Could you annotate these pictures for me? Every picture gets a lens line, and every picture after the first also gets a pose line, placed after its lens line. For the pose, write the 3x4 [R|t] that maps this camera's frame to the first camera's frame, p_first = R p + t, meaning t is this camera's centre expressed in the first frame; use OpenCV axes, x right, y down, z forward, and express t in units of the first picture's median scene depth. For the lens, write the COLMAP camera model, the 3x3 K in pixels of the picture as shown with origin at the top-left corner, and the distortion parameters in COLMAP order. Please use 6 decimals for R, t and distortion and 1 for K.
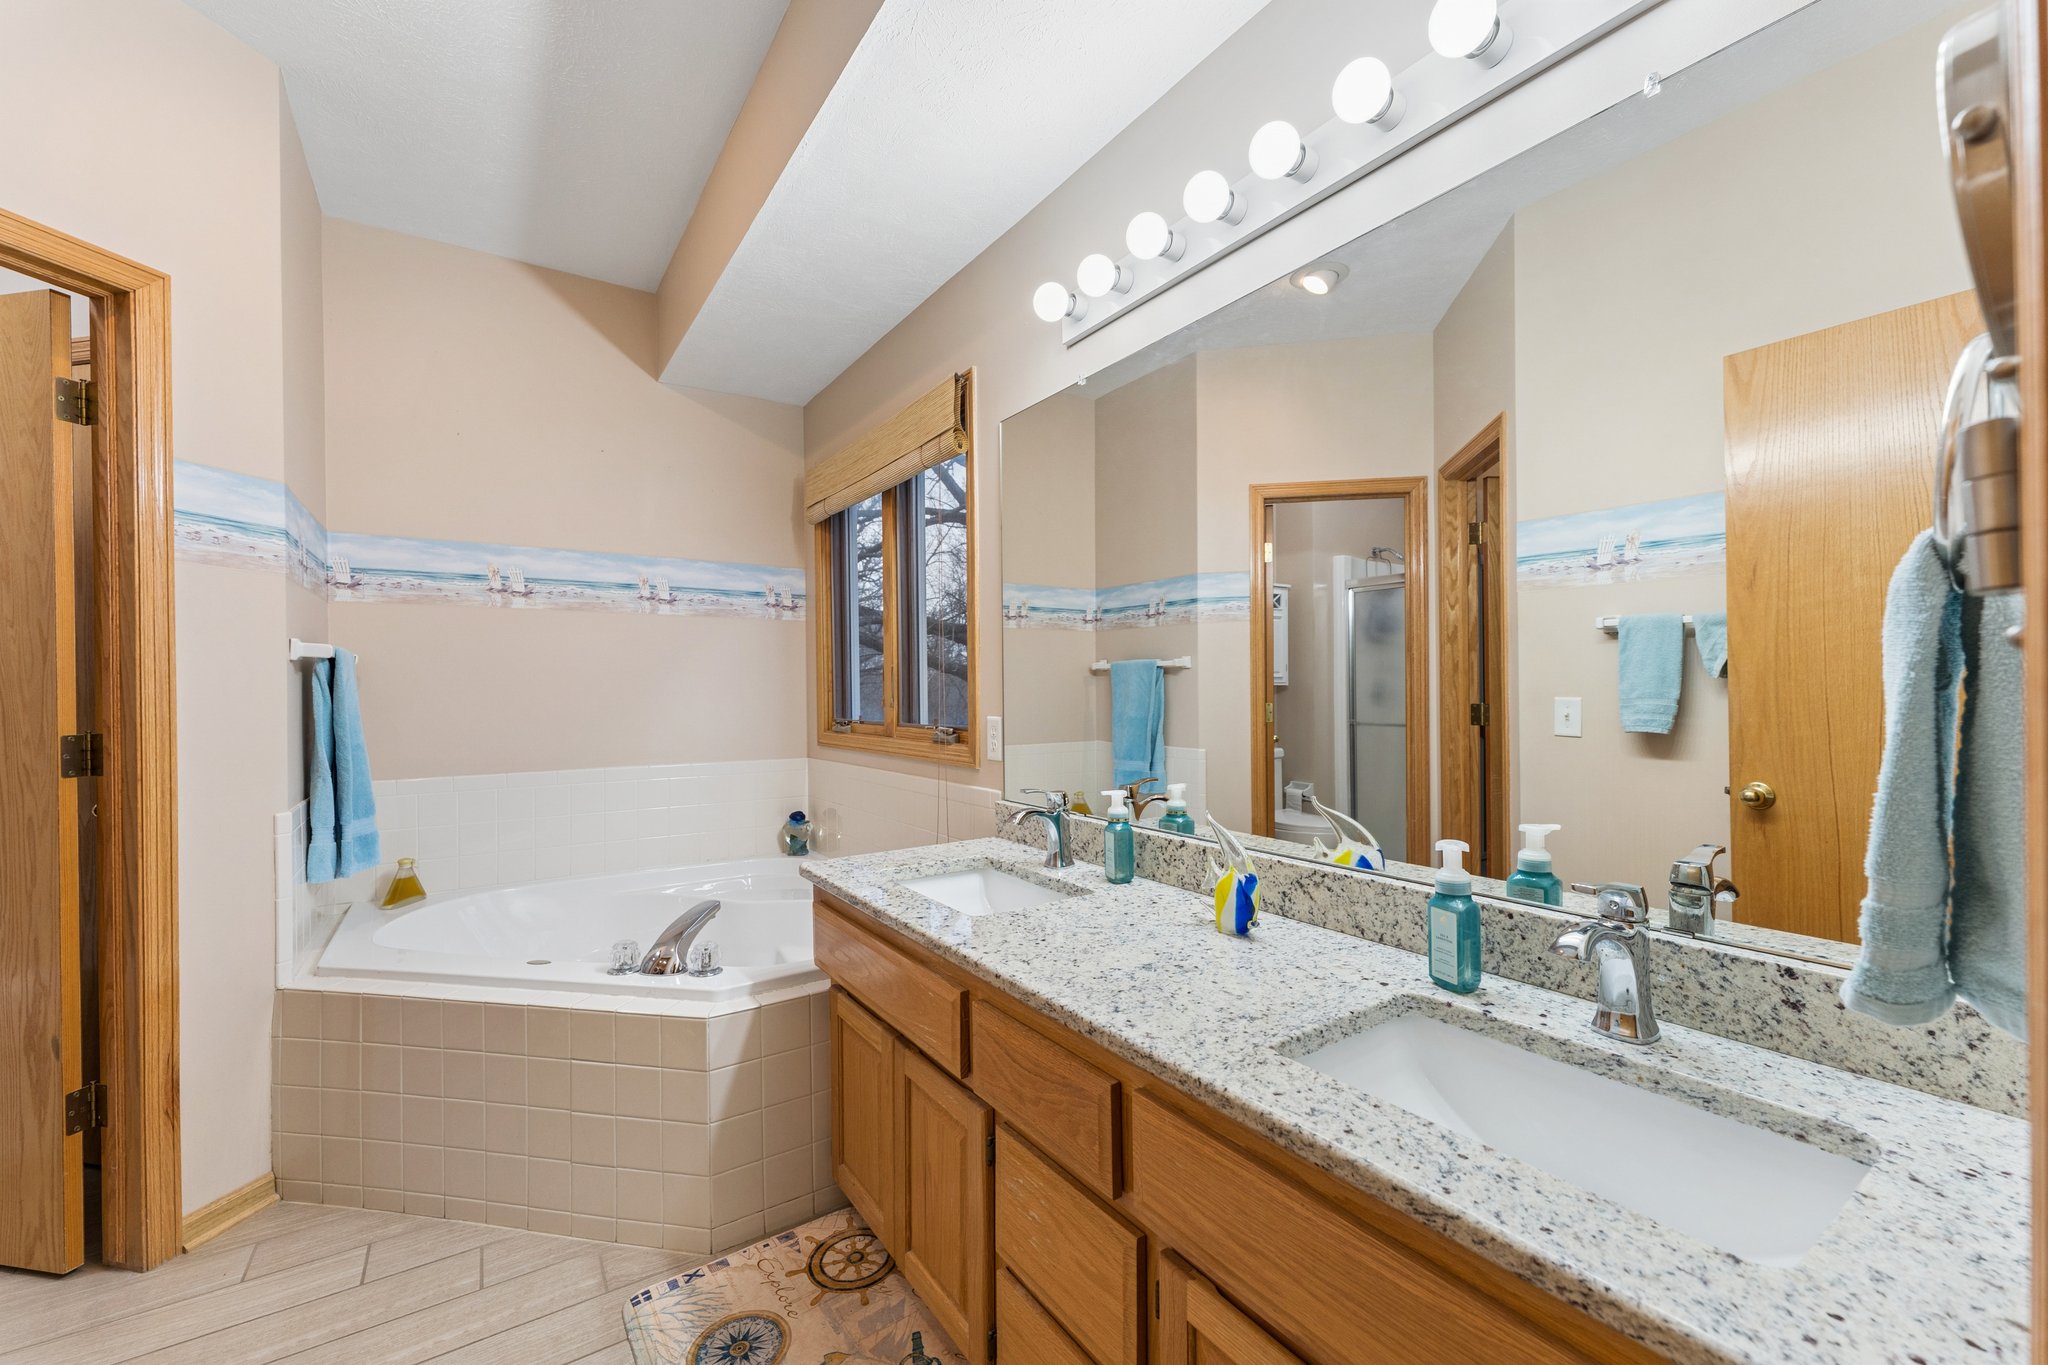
lens RADIAL K [[837.6, 0, 1026.0], [0, 837.6, 686.0], [0, 0, 1]] dist [0.000649, -0.000677]
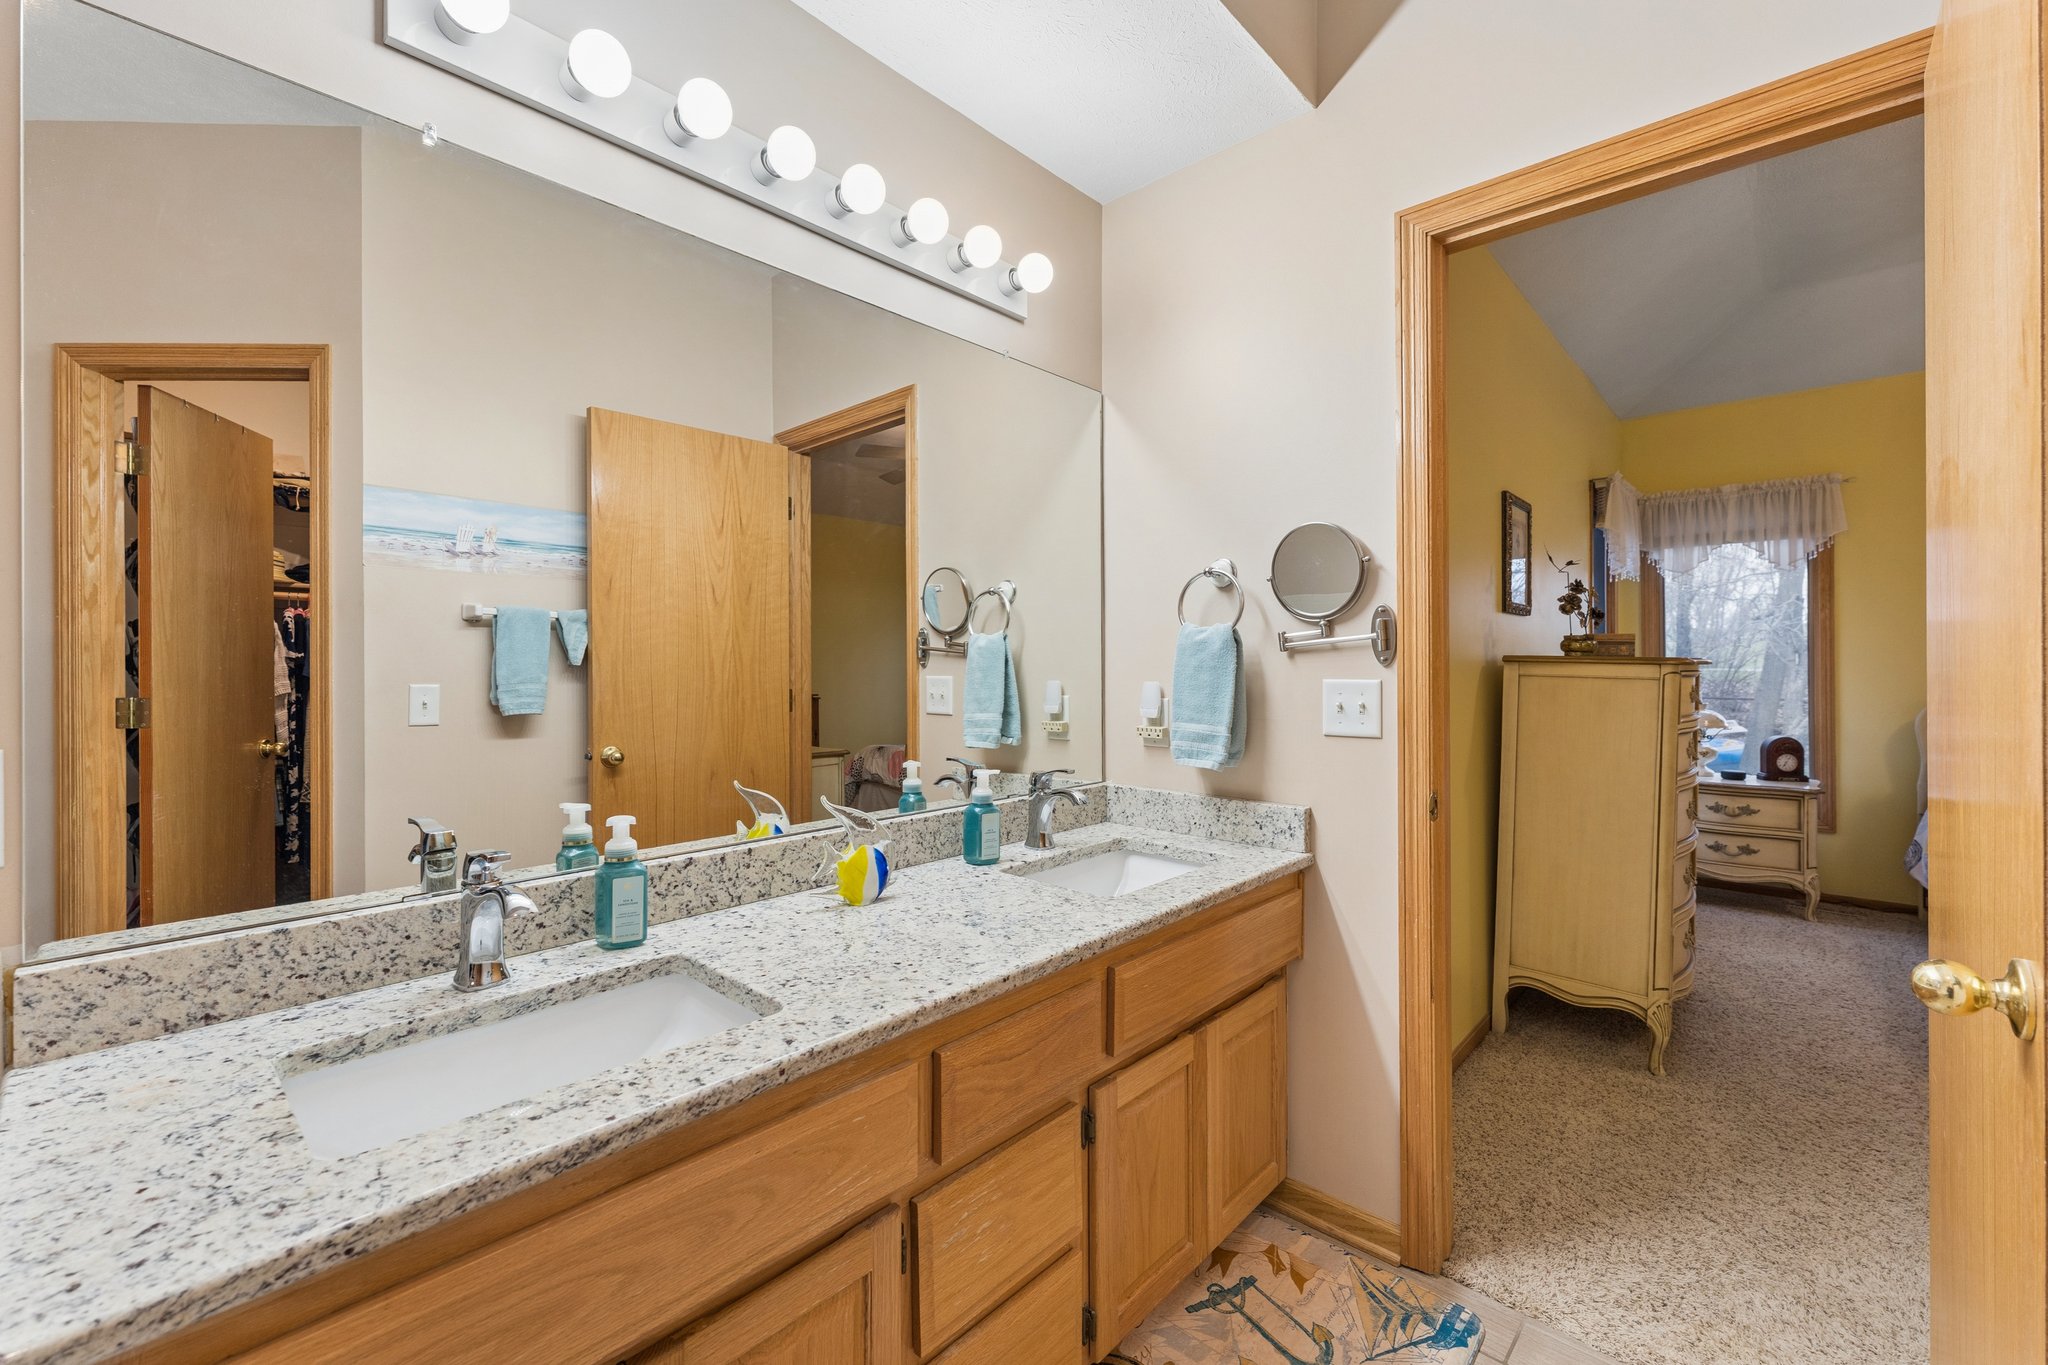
lens RADIAL K [[837.6, 0, 1027.7], [0, 837.6, 675.3], [0, 0, 1]] dist [0.000649, -0.000677]
pose [[-0.239769, -0.002573, 0.970826, -0.688016], [0.001358, 0.999995, 0.002986, 0.002899], [-0.970829, 0.002034, -0.239765, 0.871490]]
